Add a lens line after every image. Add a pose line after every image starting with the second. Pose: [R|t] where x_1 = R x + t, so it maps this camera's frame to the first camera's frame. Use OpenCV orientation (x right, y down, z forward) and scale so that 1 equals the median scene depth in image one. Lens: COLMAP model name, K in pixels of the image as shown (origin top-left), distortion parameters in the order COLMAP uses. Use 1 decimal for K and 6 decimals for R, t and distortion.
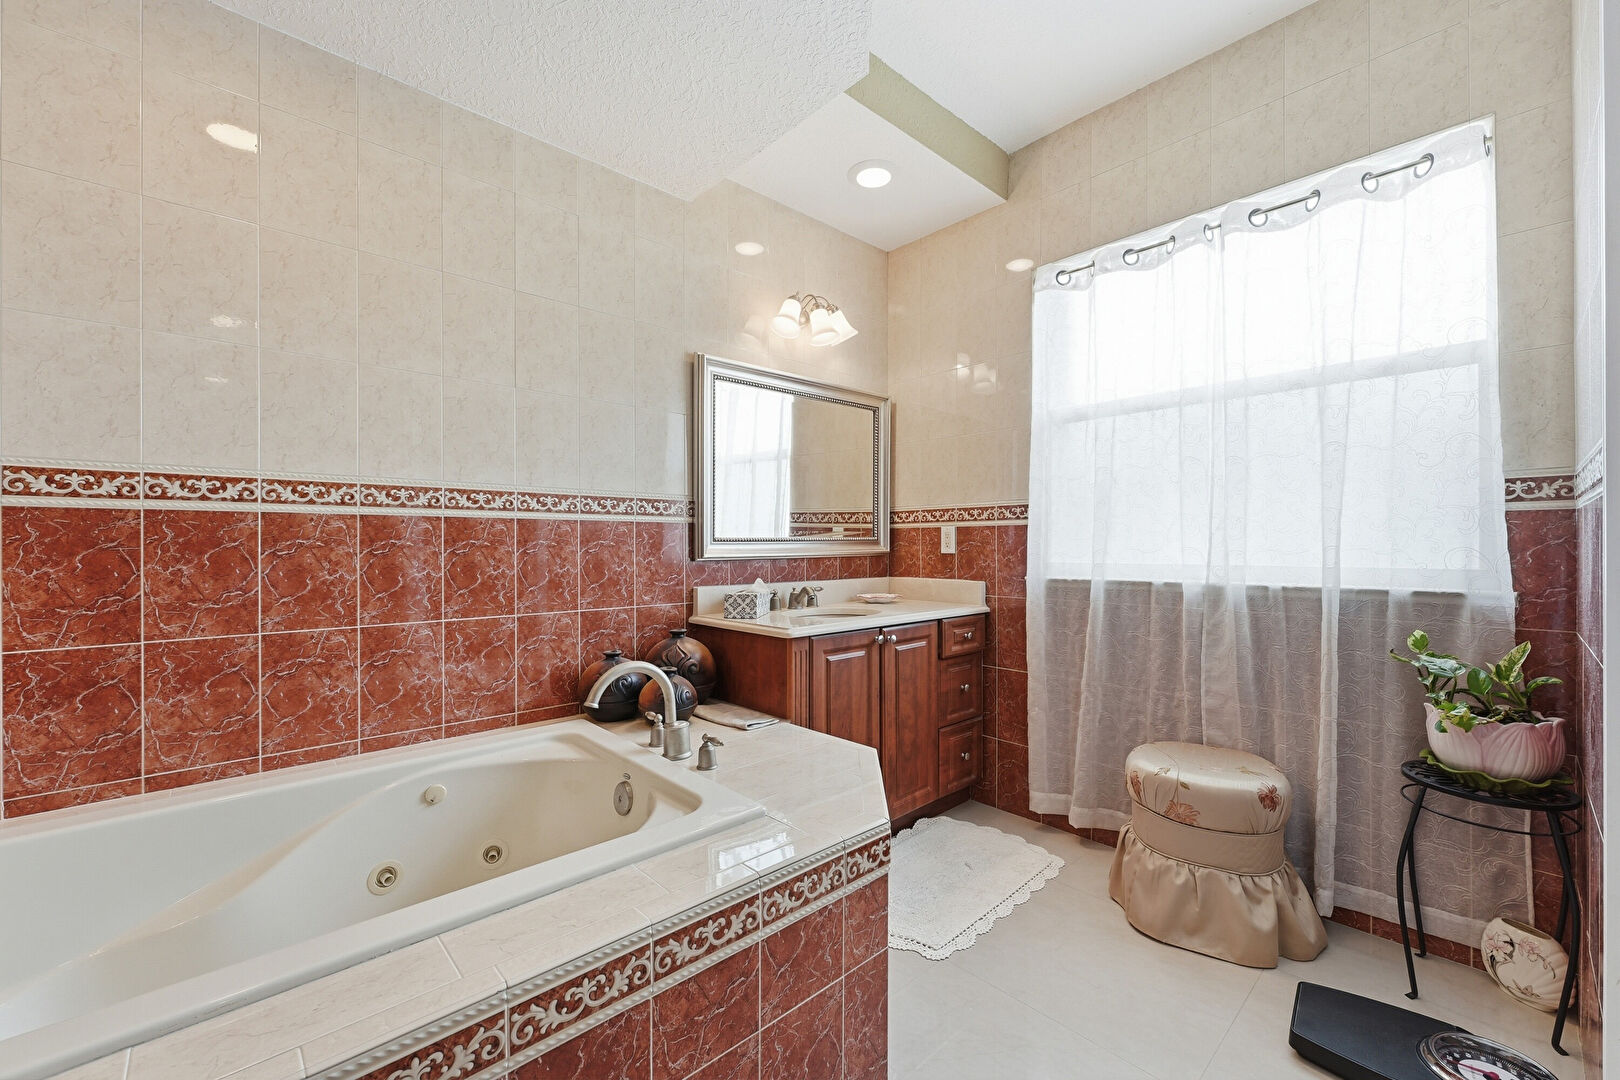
lens RADIAL K [[646.7, 0, 811.5], [0, 646.7, 546.7], [0, 0, 1]] dist [-0.002031, 0.000144]
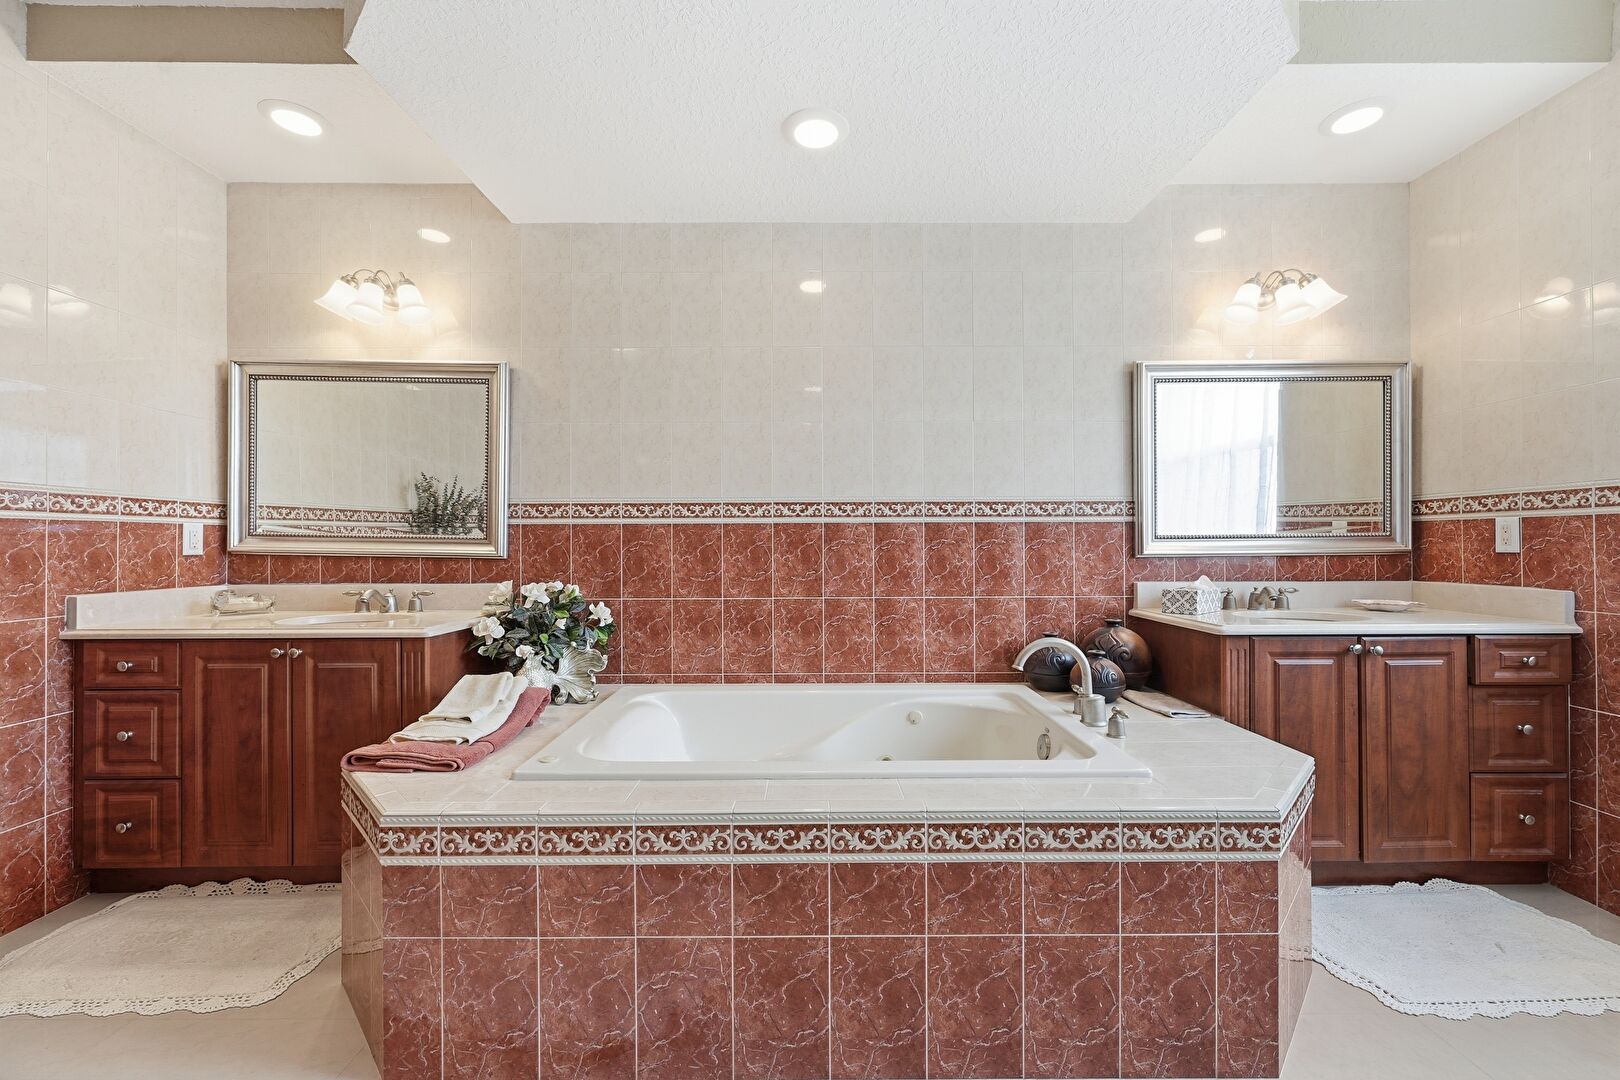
lens RADIAL K [[646.7, 0, 811.5], [0, 646.7, 546.7], [0, 0, 1]] dist [-0.002031, 0.000144]
pose [[0.735880, 0.002259, -0.677108, 0.147559], [0.000515, 0.999992, 0.003895, 0.000173], [0.677111, -0.003215, 0.735873, -0.142169]]
